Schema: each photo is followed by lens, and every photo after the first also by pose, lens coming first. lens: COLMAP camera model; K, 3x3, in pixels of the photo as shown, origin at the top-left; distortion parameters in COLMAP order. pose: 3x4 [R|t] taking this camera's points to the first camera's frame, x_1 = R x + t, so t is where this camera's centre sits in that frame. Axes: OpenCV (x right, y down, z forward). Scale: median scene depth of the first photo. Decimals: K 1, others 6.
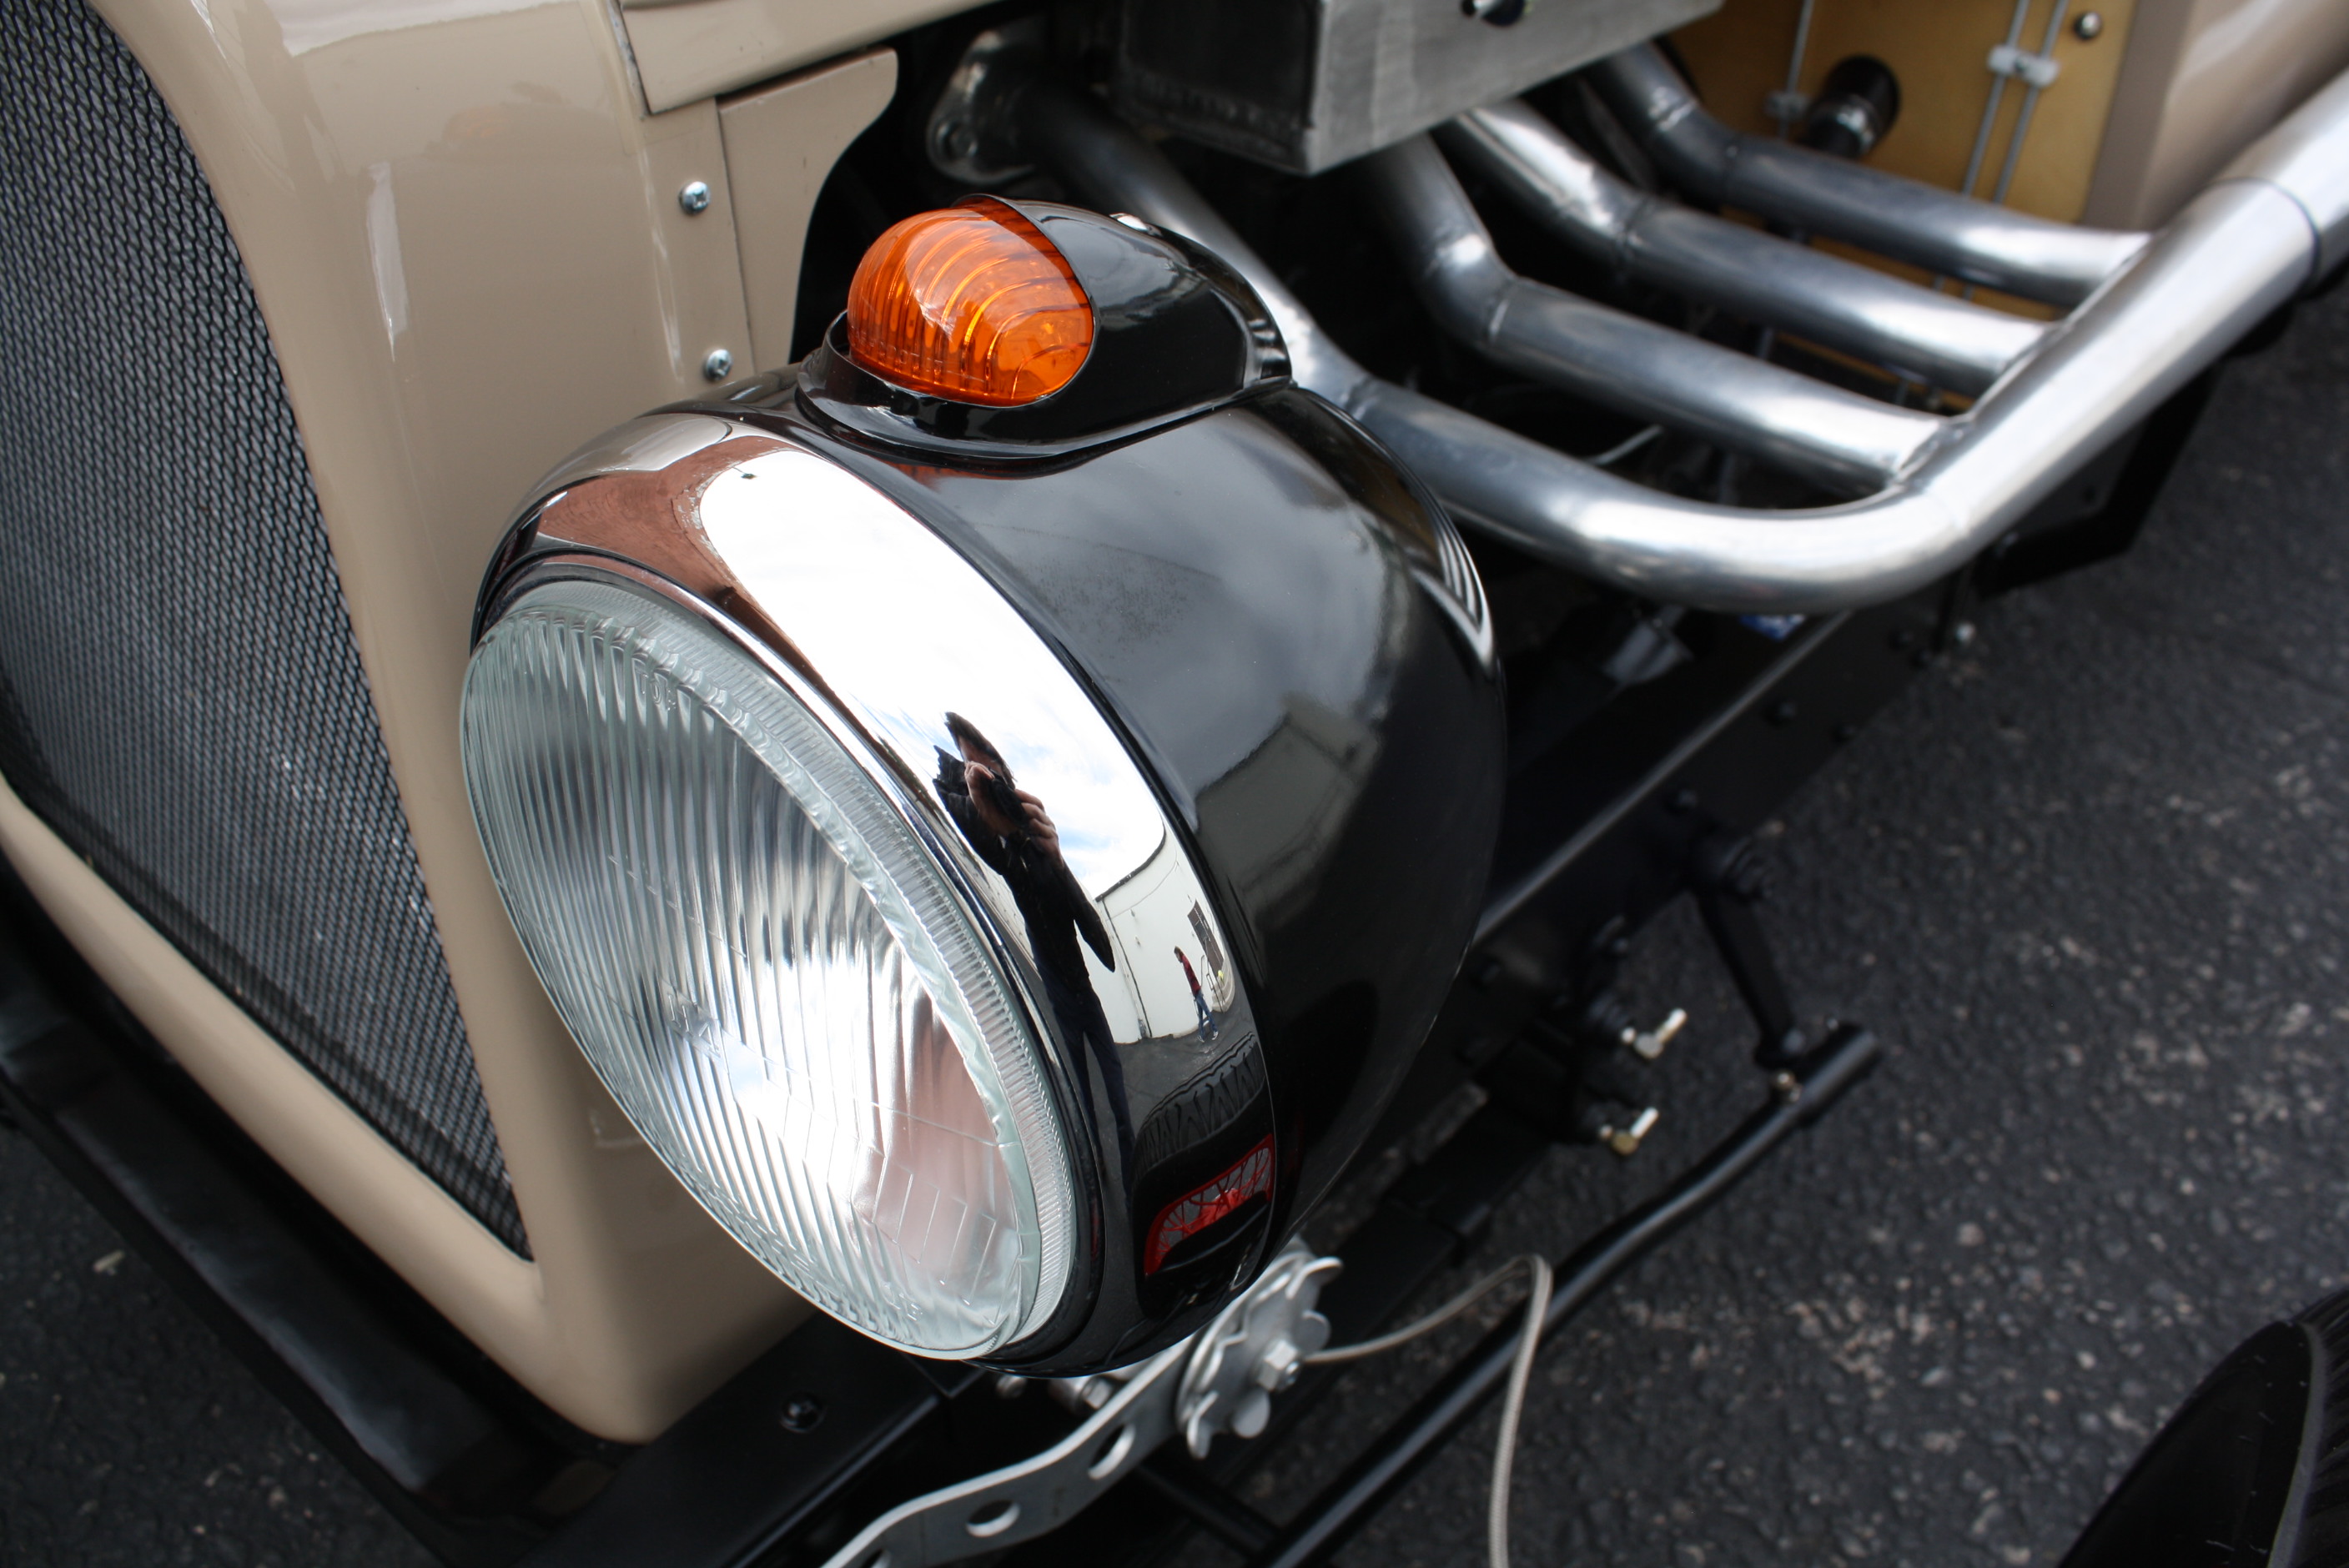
lens RADIAL K [[1927.9, 0, 1172.0], [0, 1927.9, 784.4], [0, 0, 1]] dist [-0.170076, 0.127006]
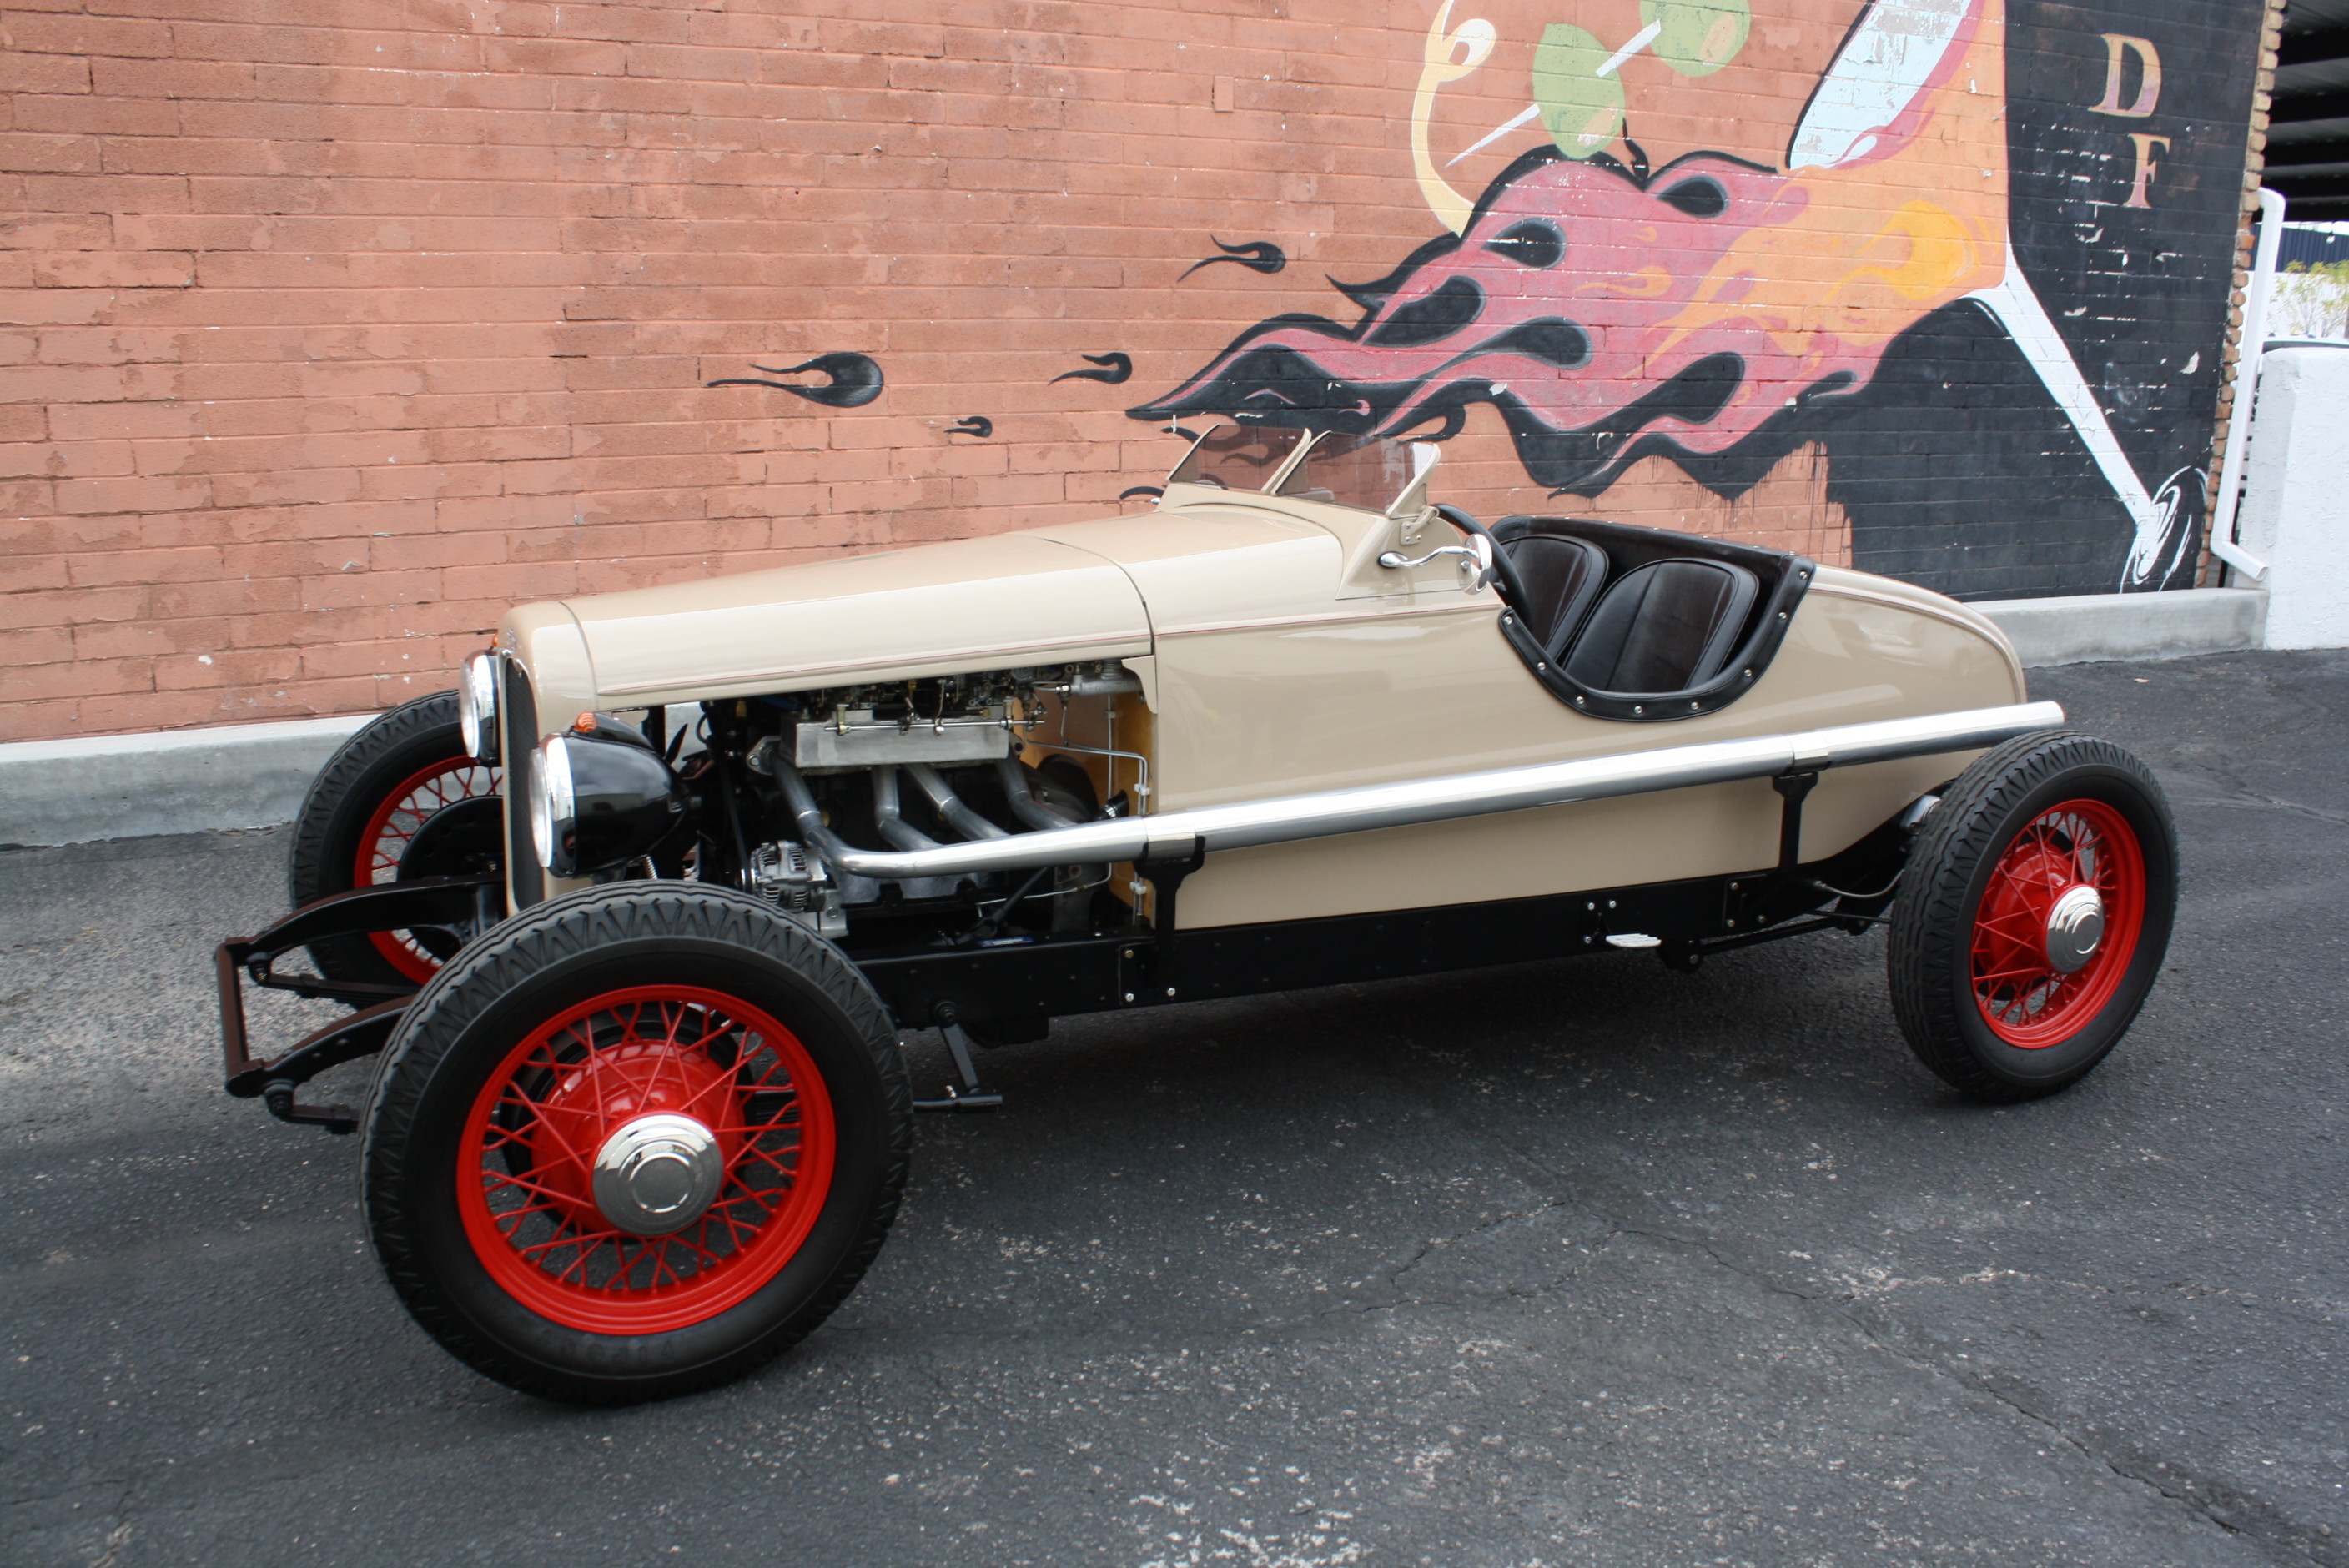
lens RADIAL K [[2012.6, 0, 1191.4], [0, 2012.6, 791.7], [0, 0, 1]] dist [-0.165963, 0.150515]
pose [[0.910486, 0.086719, -0.404346, 1.818552], [-0.262597, 0.876578, -0.403305, 0.876735], [0.319467, 0.473383, 0.820883, -1.592035]]
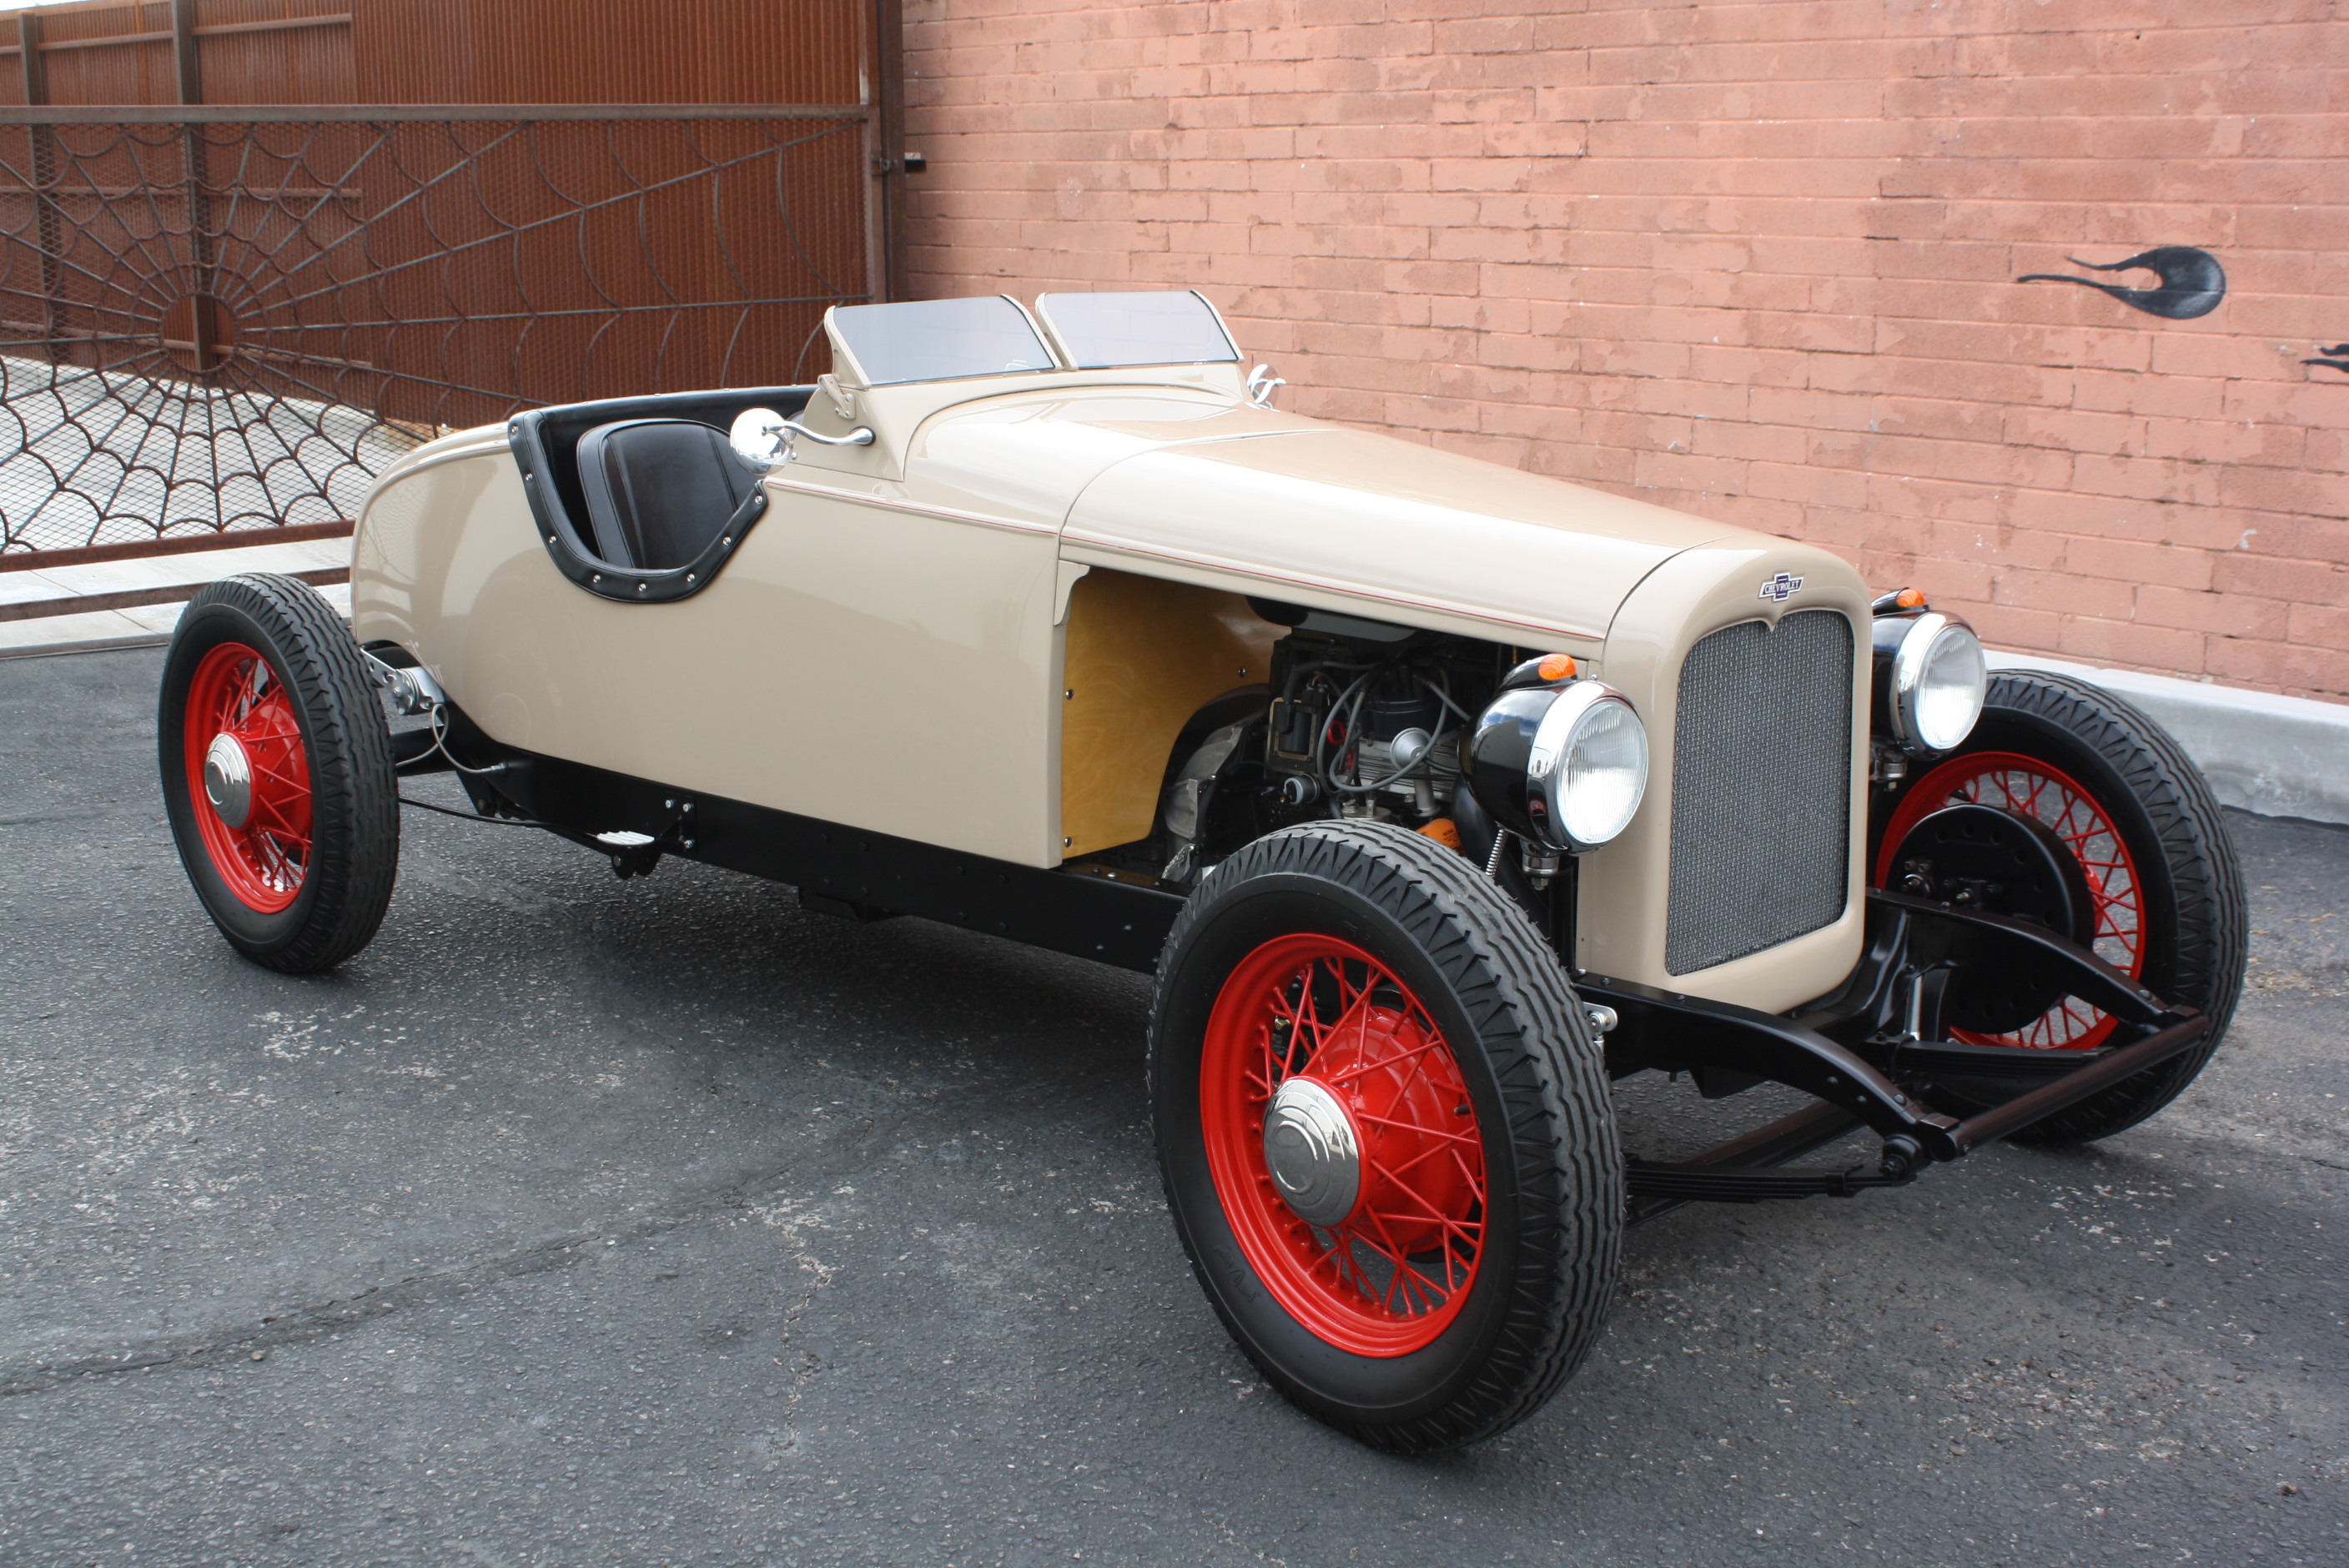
lens RADIAL K [[2764.9, 0, 1197.5], [0, 2764.9, 798.7], [0, 0, 1]] dist [-0.100253, 0.135755]
pose [[-0.170307, 0.188932, -0.967109, 5.002707], [-0.650736, 0.715433, 0.254359, -1.644414], [0.739959, 0.672651, 0.001101, 1.541747]]
